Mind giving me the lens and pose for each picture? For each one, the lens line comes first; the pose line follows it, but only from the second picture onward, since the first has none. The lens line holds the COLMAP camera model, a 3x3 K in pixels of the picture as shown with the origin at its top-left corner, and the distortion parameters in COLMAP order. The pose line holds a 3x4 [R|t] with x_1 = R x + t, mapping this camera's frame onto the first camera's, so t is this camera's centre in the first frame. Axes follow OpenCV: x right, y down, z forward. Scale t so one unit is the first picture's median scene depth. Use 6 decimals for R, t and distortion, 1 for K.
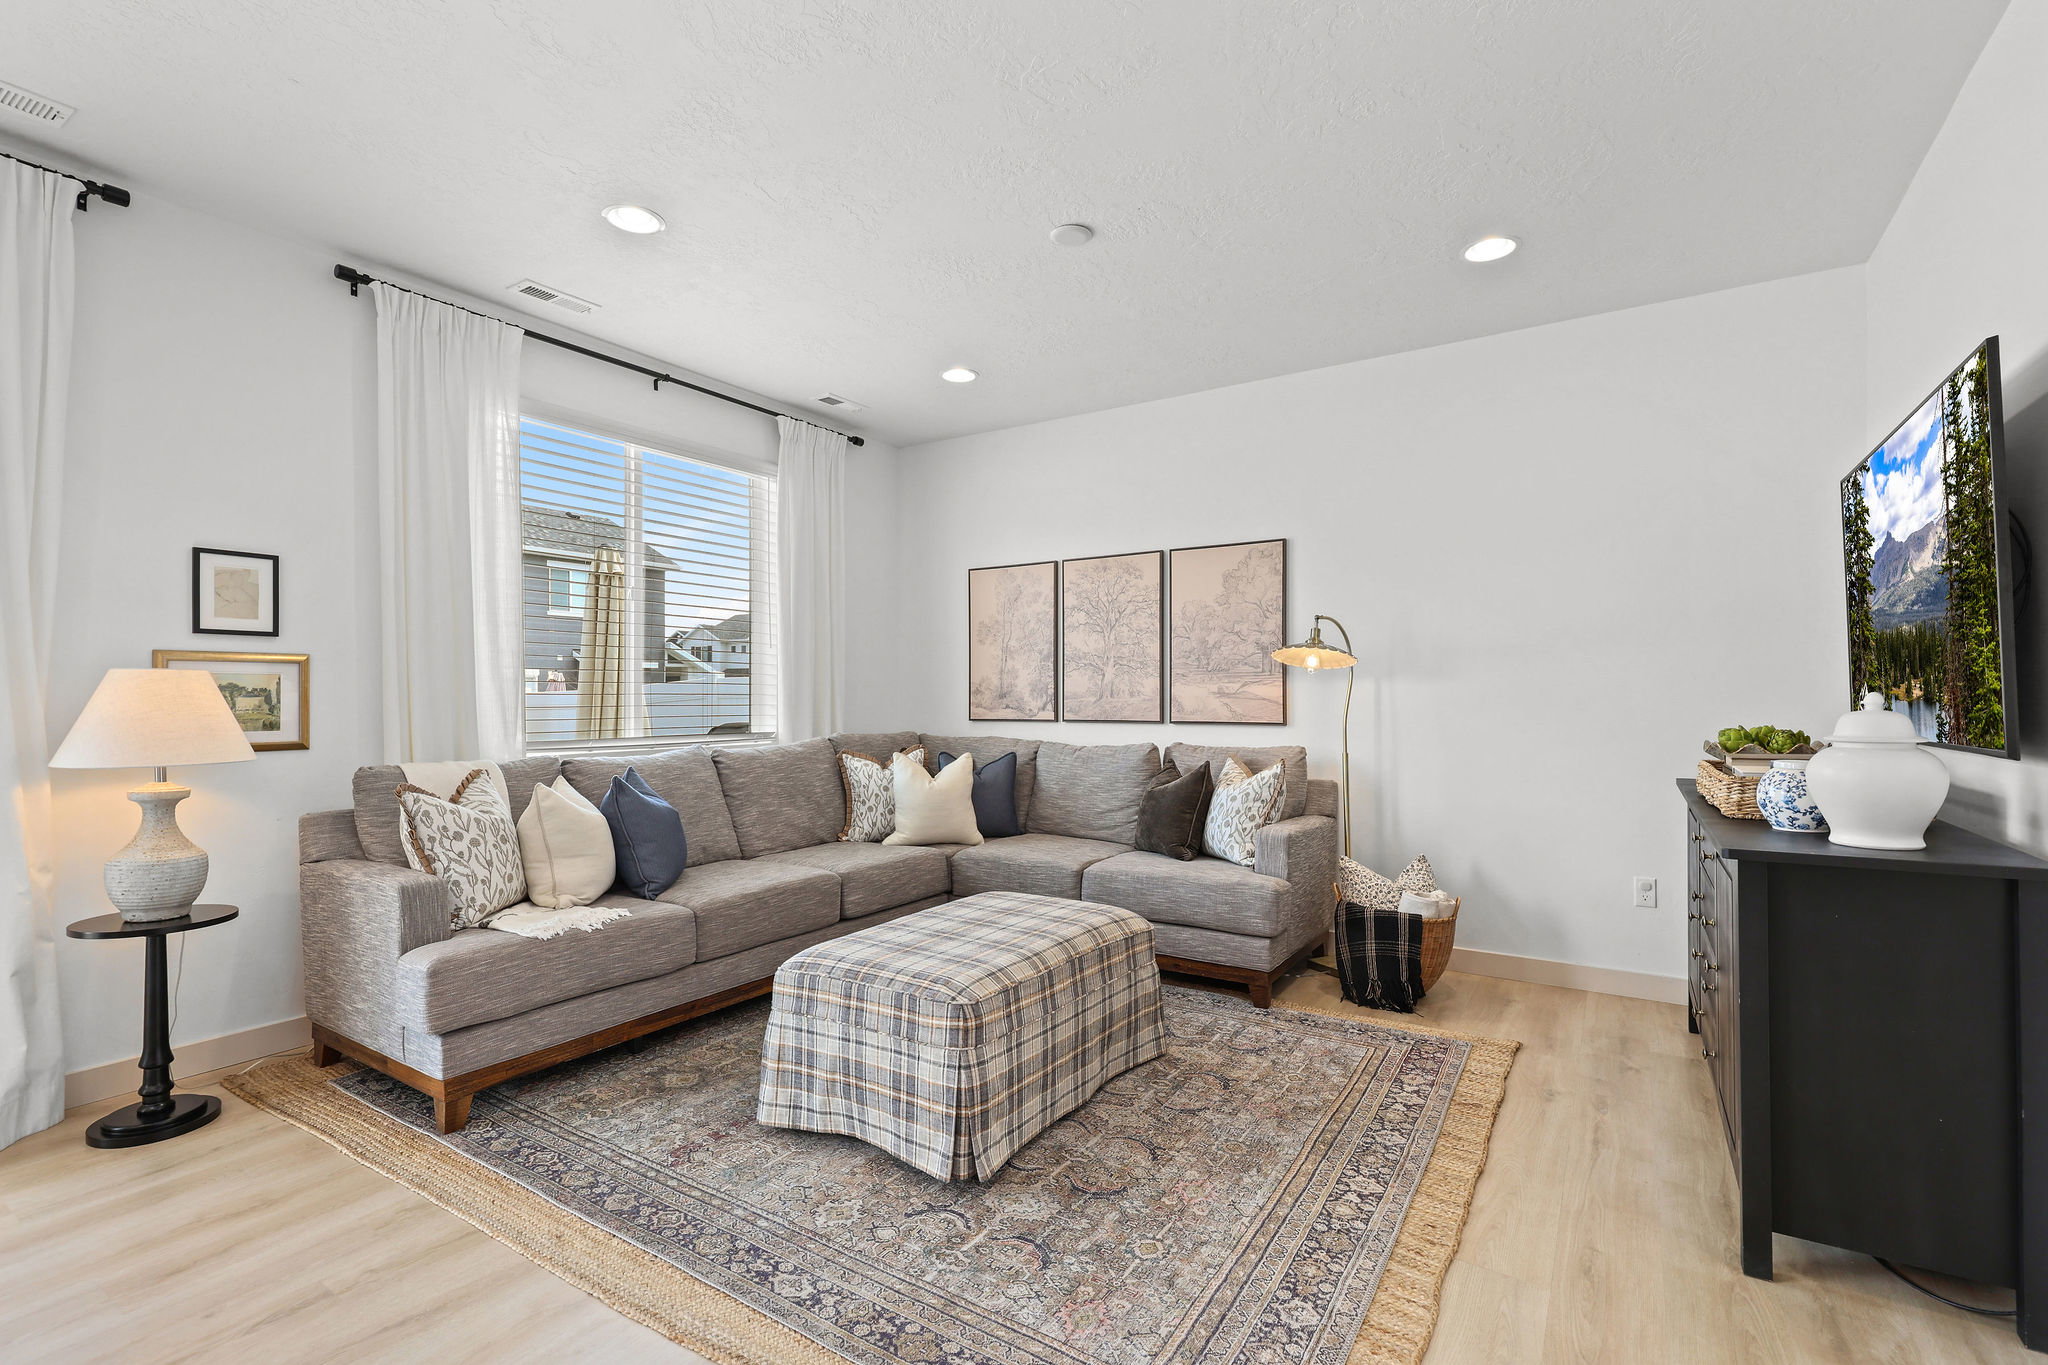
lens RADIAL K [[934.7, 0, 1014.0], [0, 934.7, 686.3], [0, 0, 1]] dist [0.009272, -0.001681]
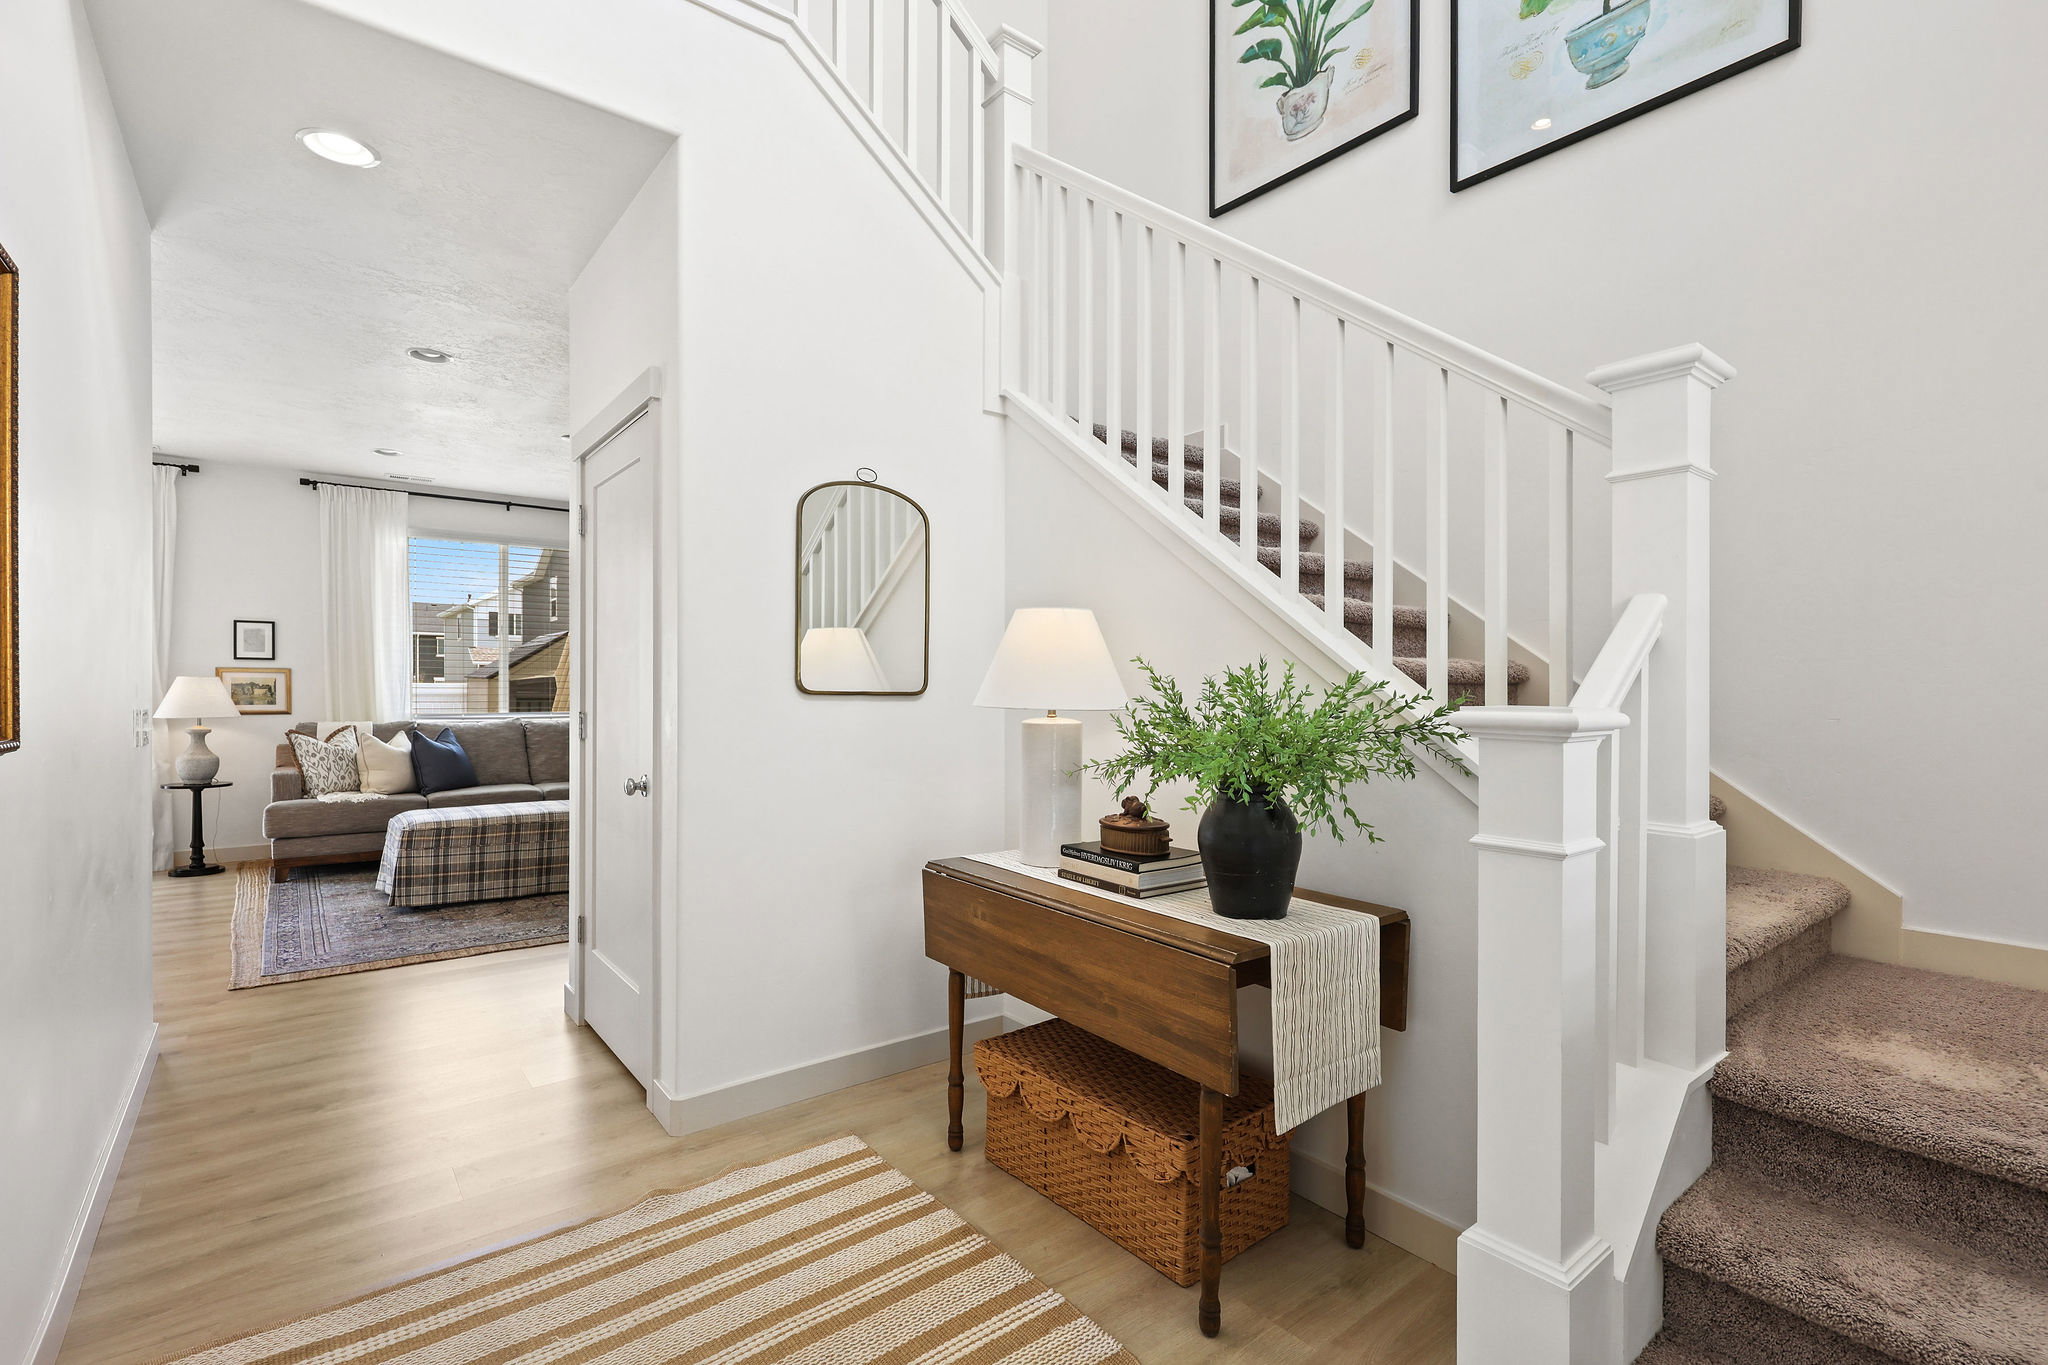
lens RADIAL K [[934.7, 0, 1031.2], [0, 934.7, 696.5], [0, 0, 1]] dist [0.009272, -0.001681]
pose [[0.949561, 0.014648, -0.313241, 1.690526], [-0.008270, 0.999731, 0.021681, -0.035153], [0.313474, -0.017997, 0.949426, -0.535937]]
